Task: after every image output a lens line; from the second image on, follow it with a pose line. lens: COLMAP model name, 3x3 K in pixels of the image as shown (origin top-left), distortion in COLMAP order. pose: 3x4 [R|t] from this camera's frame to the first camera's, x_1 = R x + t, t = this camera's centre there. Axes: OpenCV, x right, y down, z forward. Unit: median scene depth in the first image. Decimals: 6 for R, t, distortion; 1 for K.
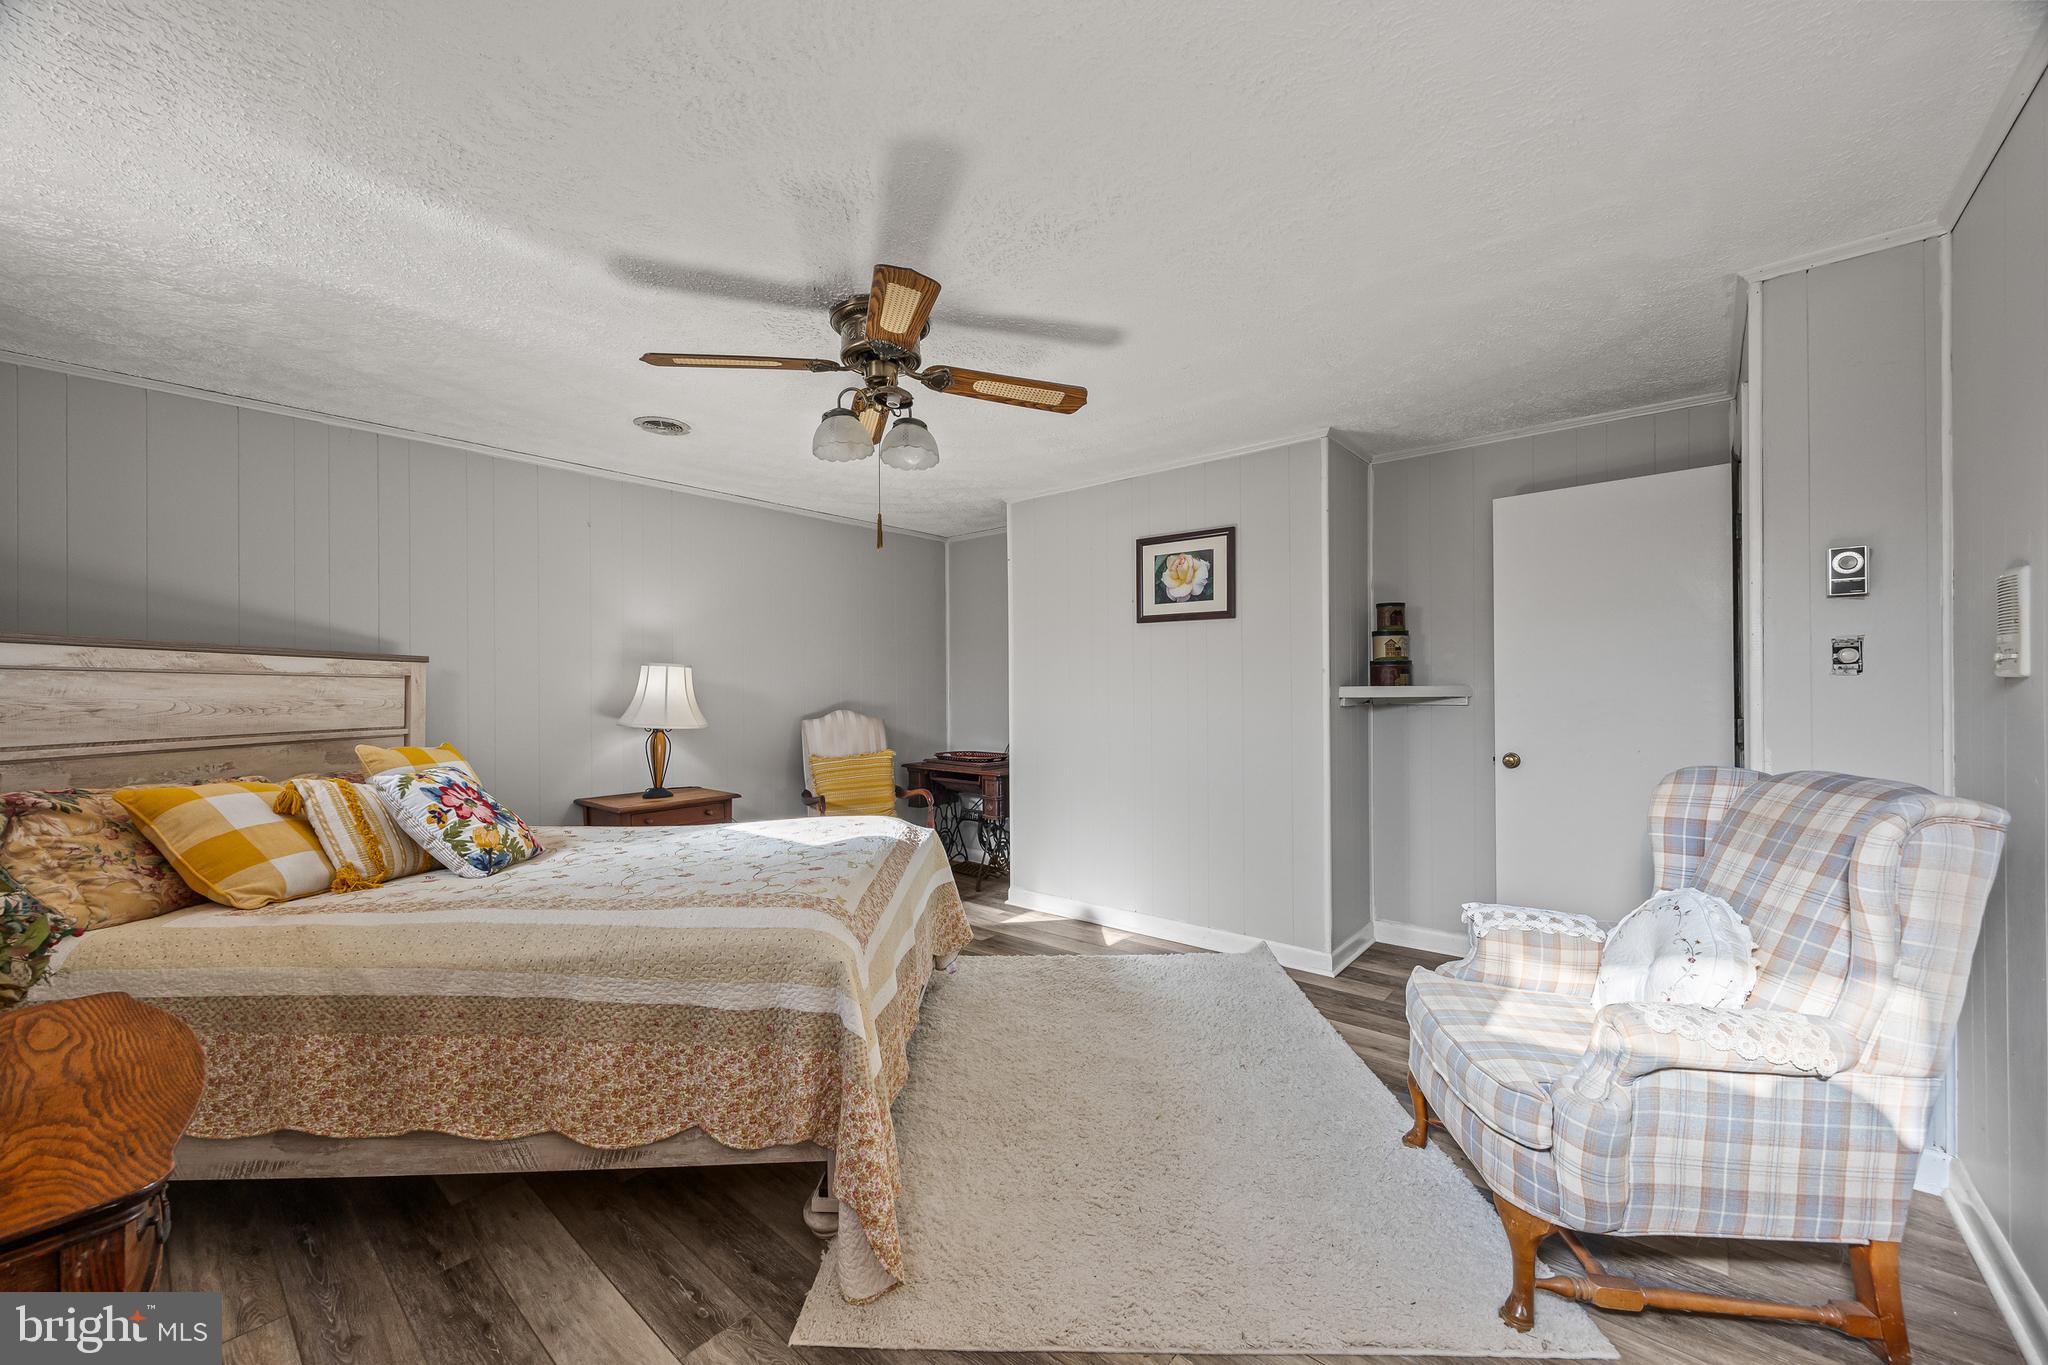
lens RADIAL K [[779.7, 0, 1025.7], [0, 779.7, 683.2], [0, 0, 1]] dist [-0.001346, -0.000049]
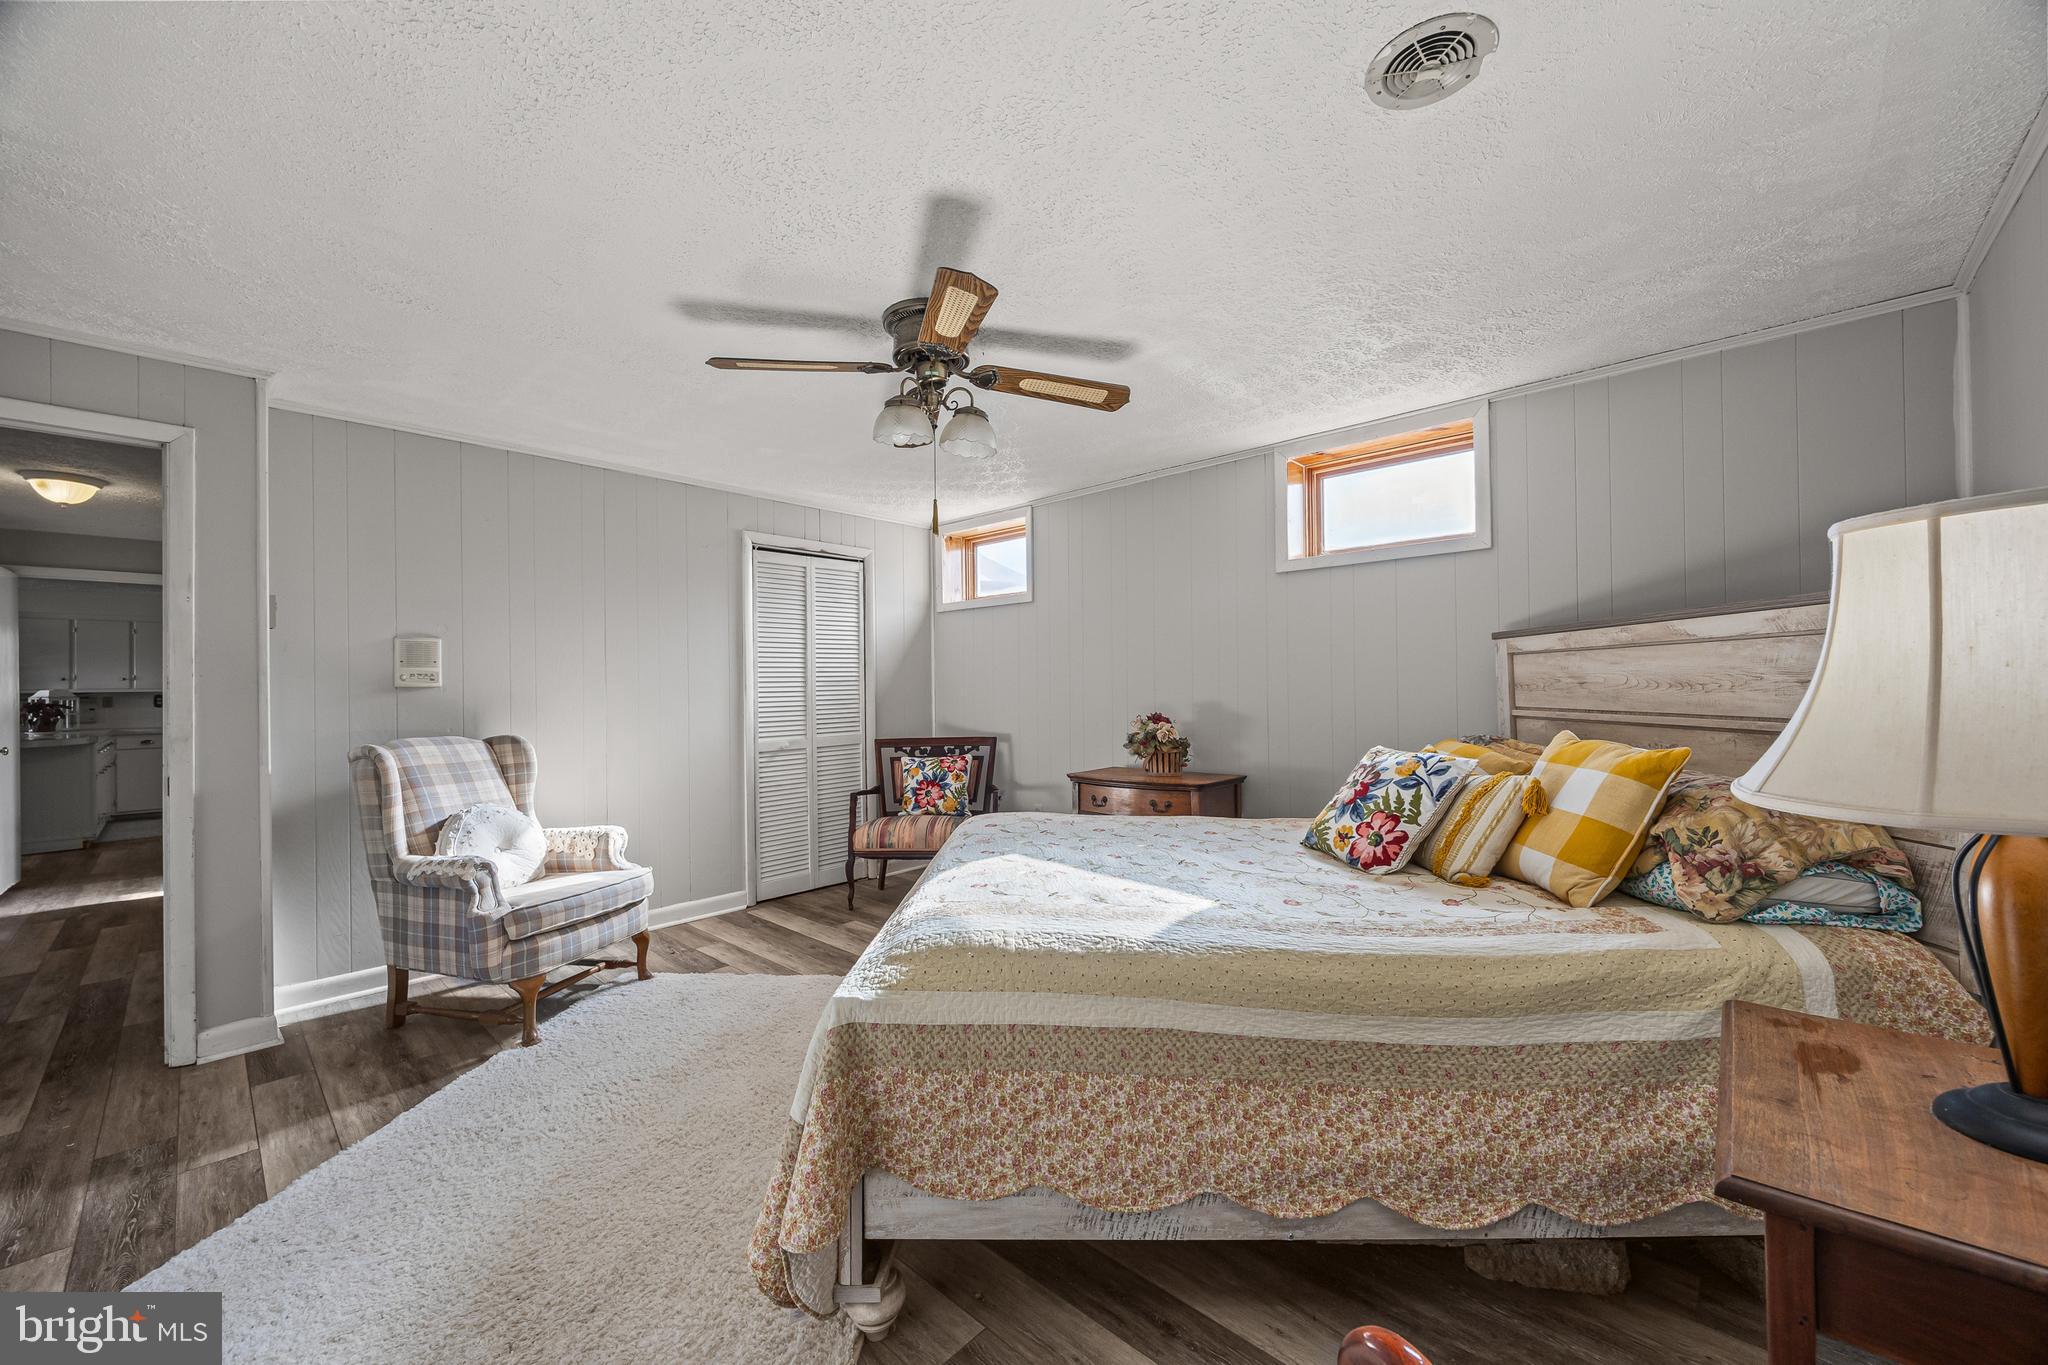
lens RADIAL K [[779.7, 0, 1022.2], [0, 779.7, 687.7], [0, 0, 1]] dist [-0.001346, -0.000049]
pose [[-0.998555, 0.018068, 0.050610, -0.284965], [0.017589, 0.999796, -0.009882, 0.028825], [-0.050779, -0.008977, -0.998670, 1.660147]]
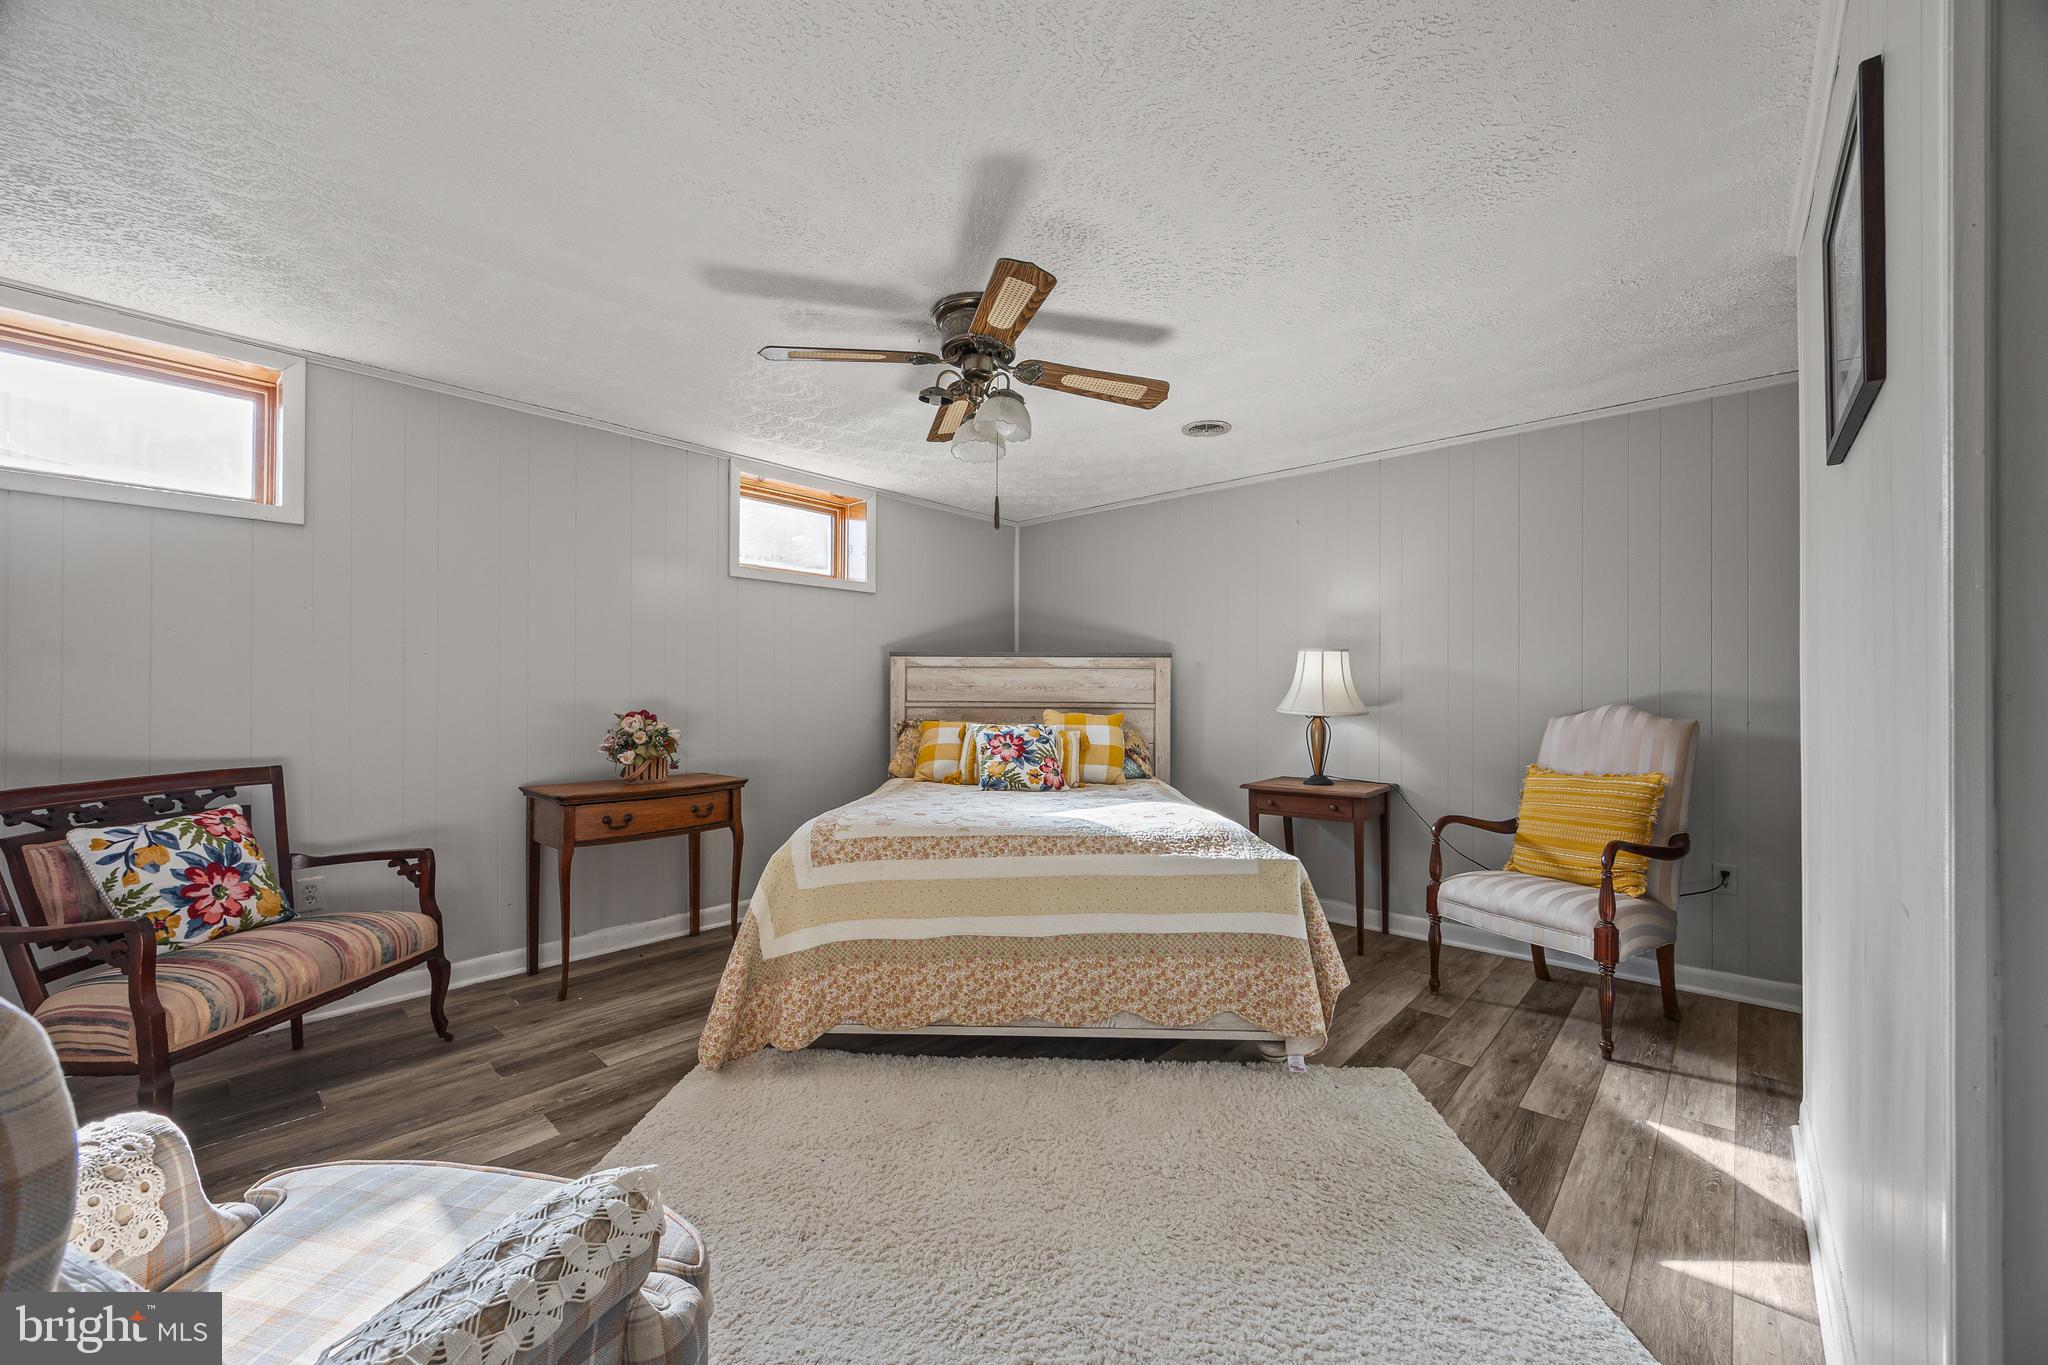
lens RADIAL K [[779.7, 0, 1022.5], [0, 779.7, 691.3], [0, 0, 1]] dist [-0.001346, -0.000049]
pose [[-0.033433, 0.003365, -0.999435, 0.710742], [0.005571, 0.999979, 0.003180, 0.032339], [0.999425, -0.005461, -0.033451, 0.895939]]
